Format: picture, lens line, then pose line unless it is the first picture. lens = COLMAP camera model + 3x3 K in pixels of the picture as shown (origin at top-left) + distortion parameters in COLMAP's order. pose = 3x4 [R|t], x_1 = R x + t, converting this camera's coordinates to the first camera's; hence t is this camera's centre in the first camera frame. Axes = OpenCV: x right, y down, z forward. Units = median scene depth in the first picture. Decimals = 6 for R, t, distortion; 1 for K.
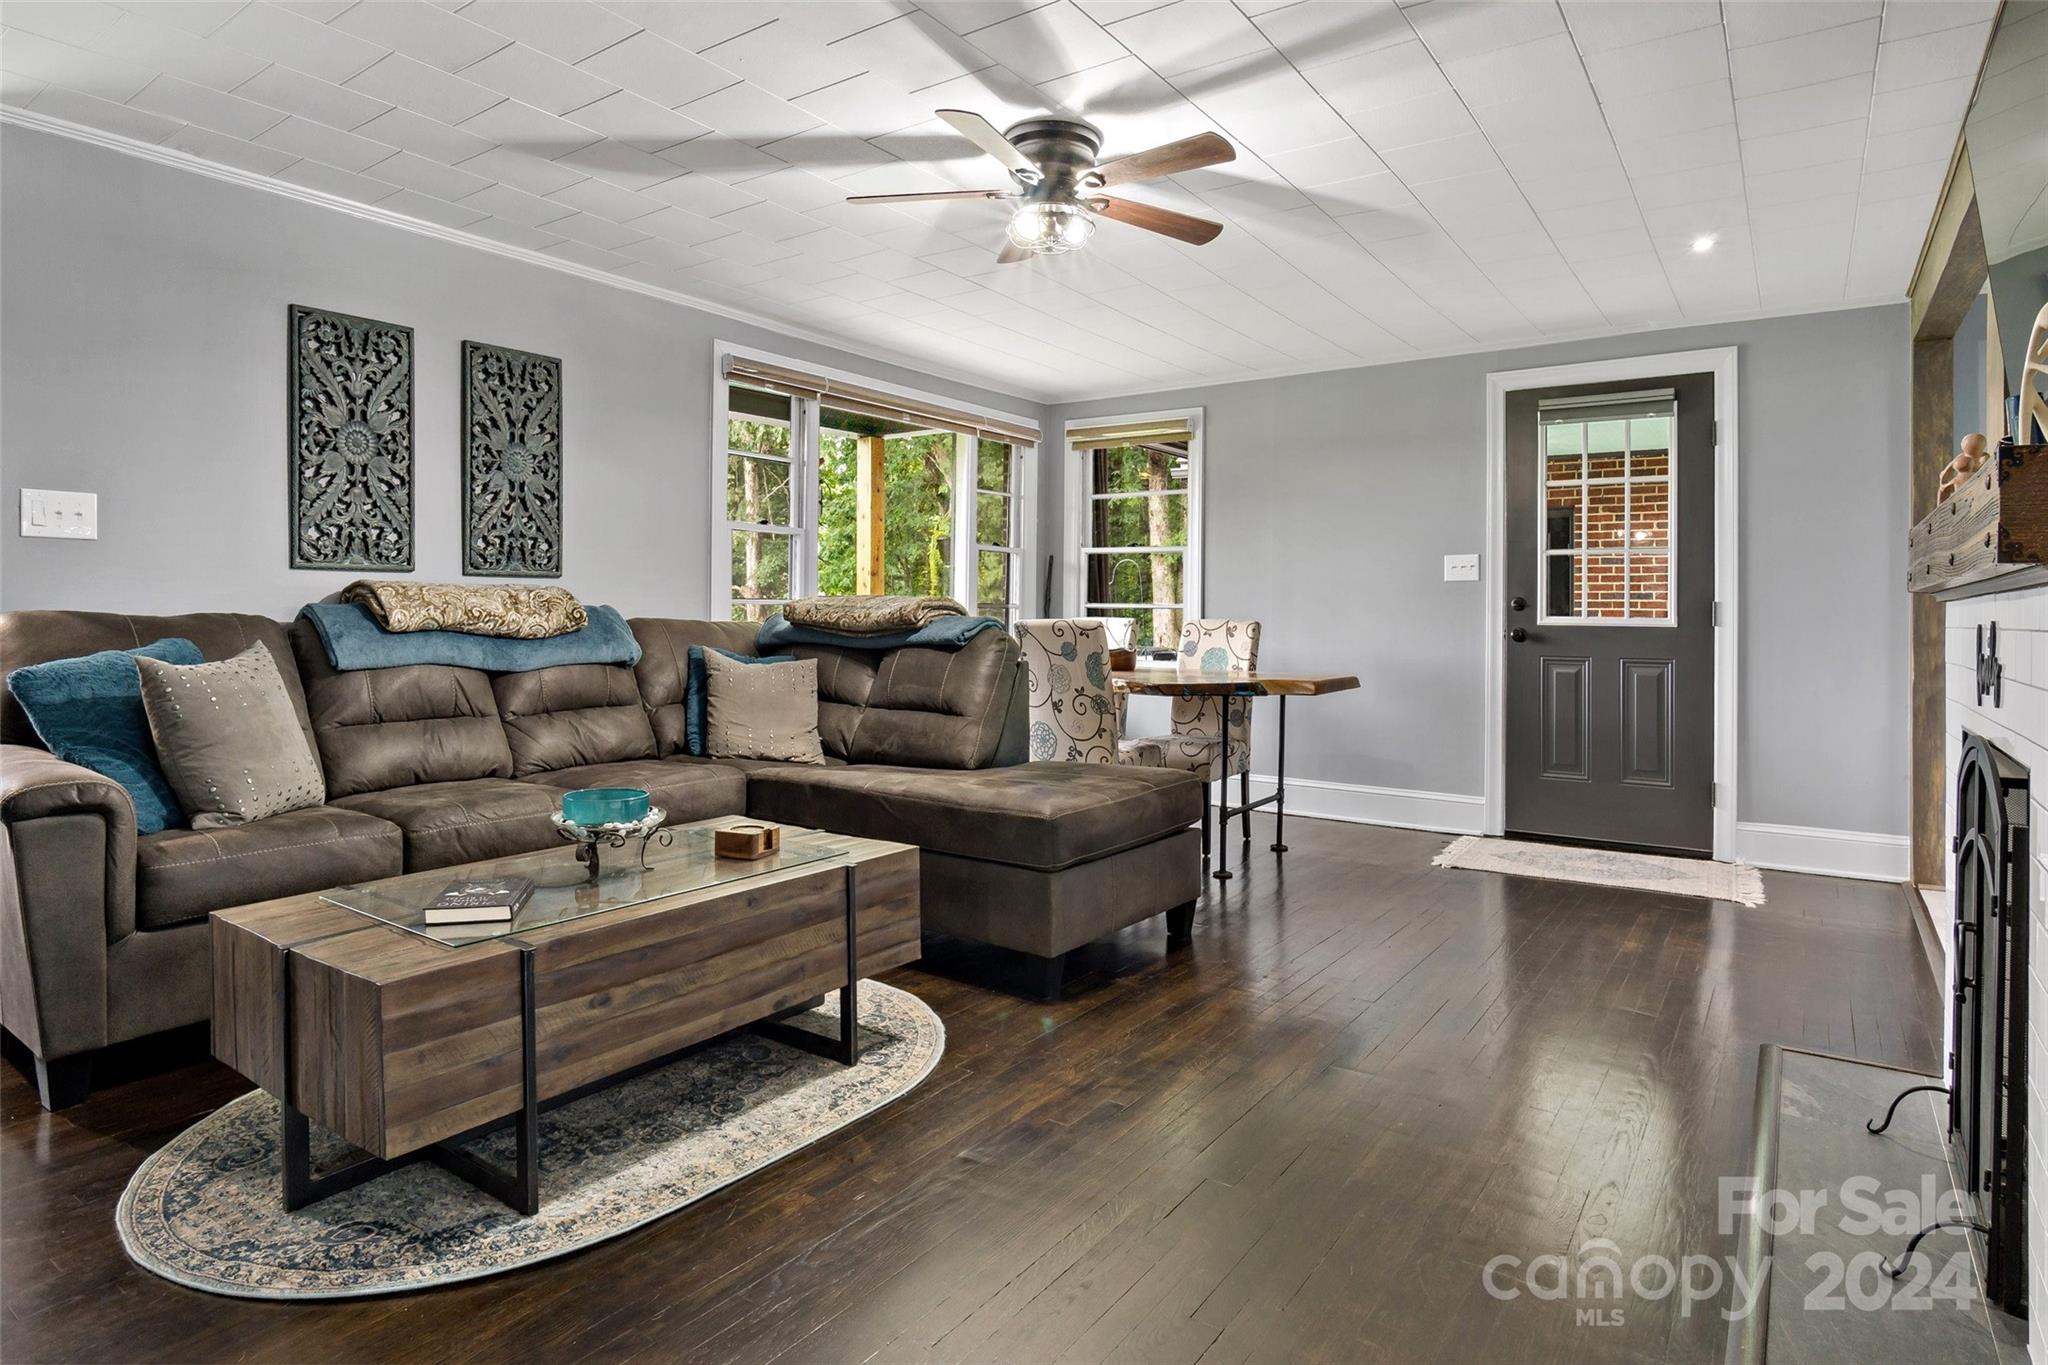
lens RADIAL K [[1134.6, 0, 1071.8], [0, 1134.6, 637.5], [0, 0, 1]] dist [-0.024921, 0.000244]
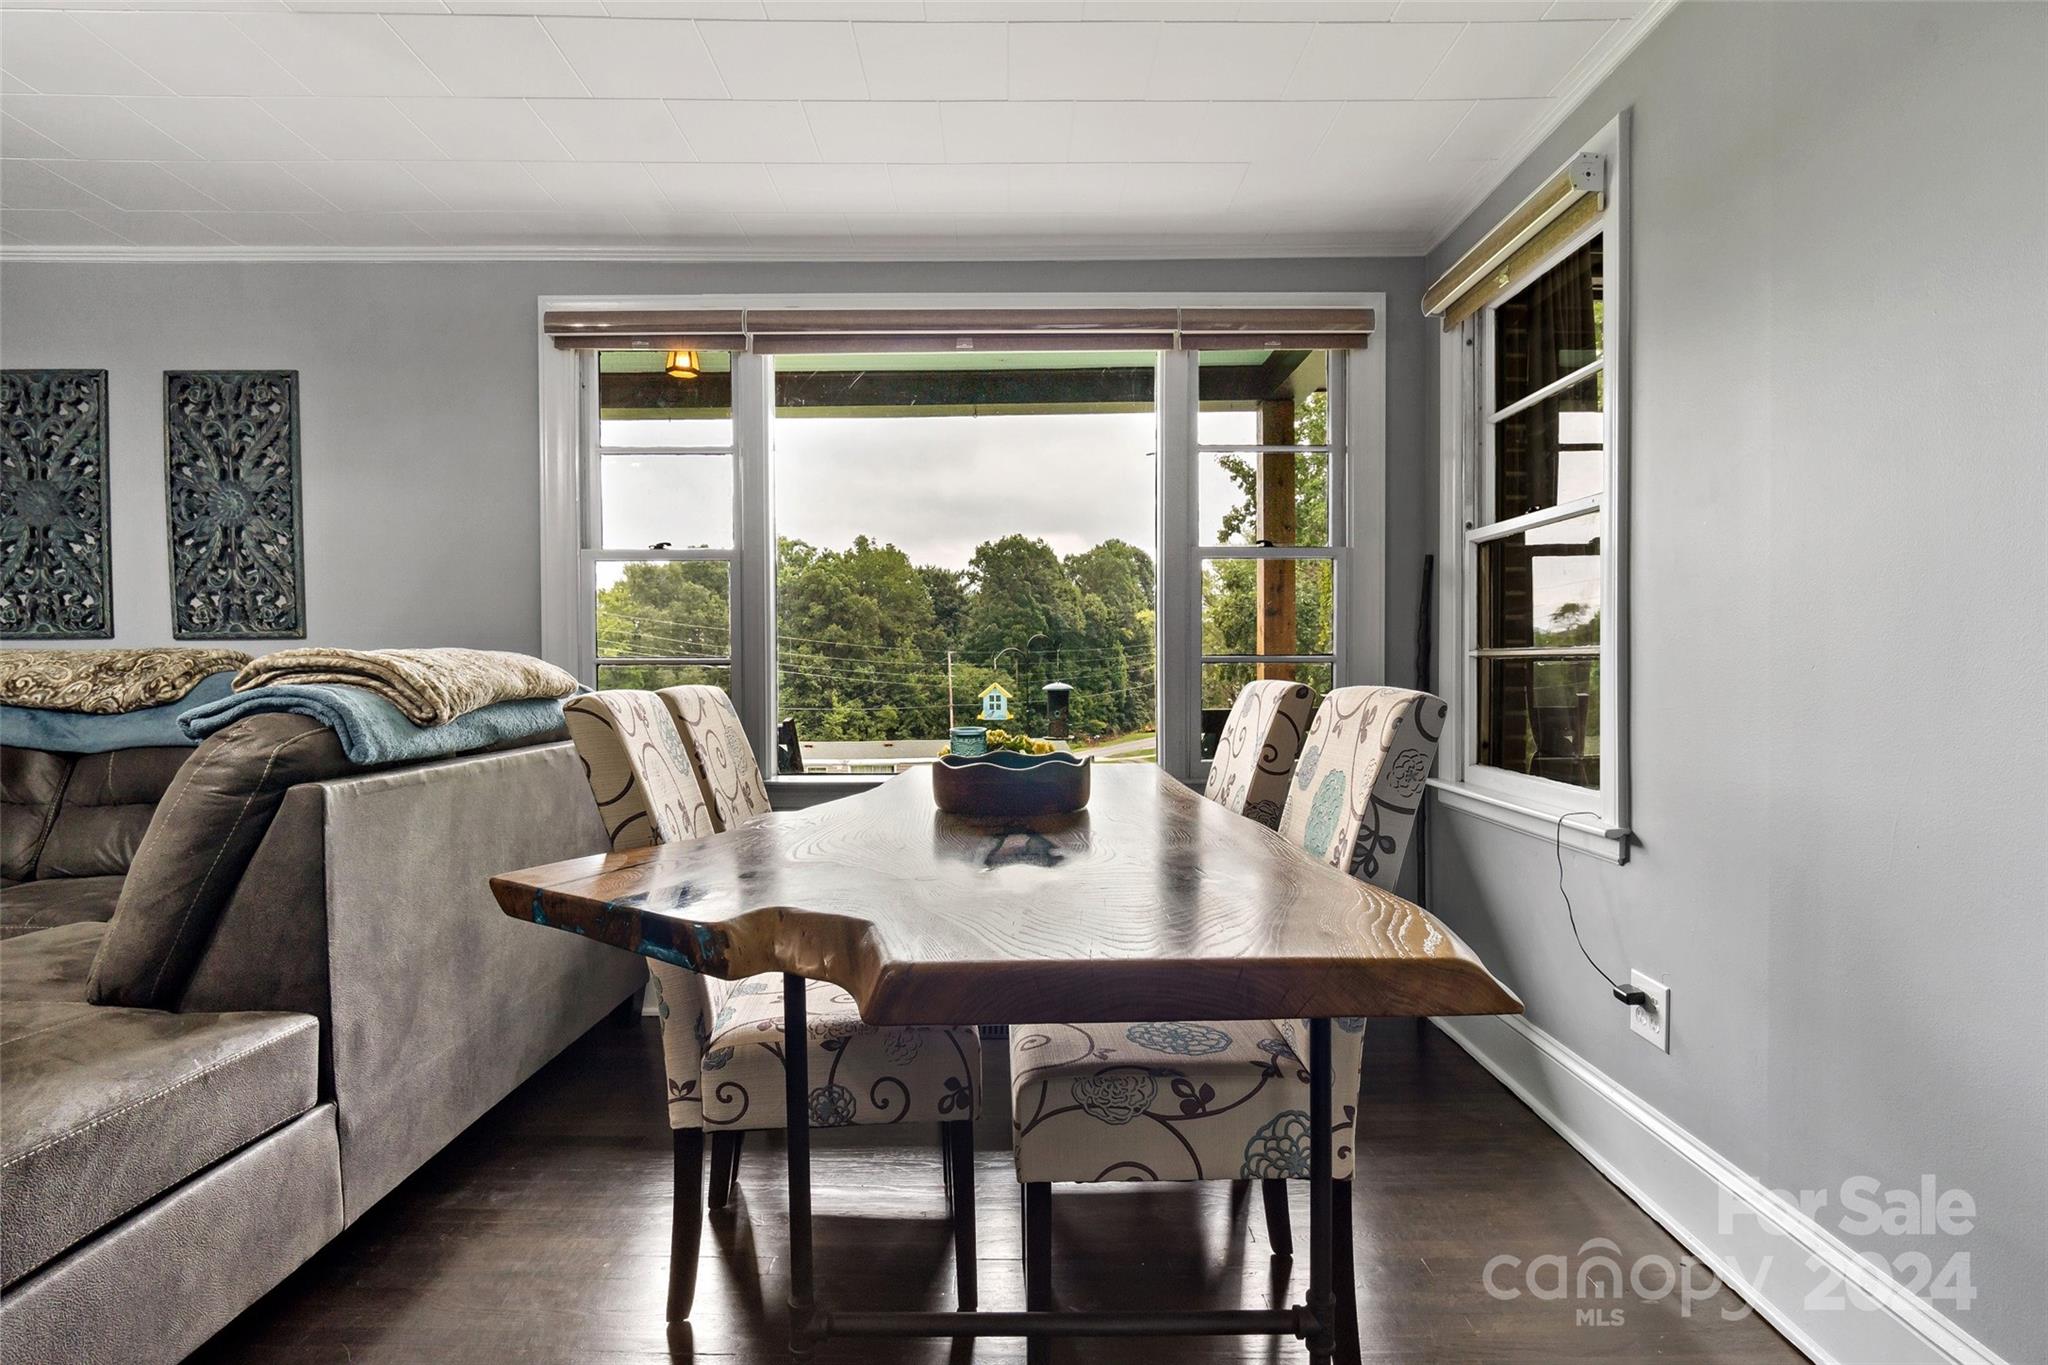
lens RADIAL K [[1063.0, 0, 1011.6], [0, 1063.0, 695.4], [0, 0, 1]] dist [0.002339, 0.001117]
pose [[0.534059, 0.012372, -0.845357, 0.514614], [-0.011331, 0.999908, 0.007475, -0.024876], [0.845371, 0.005586, 0.534150, 1.105015]]
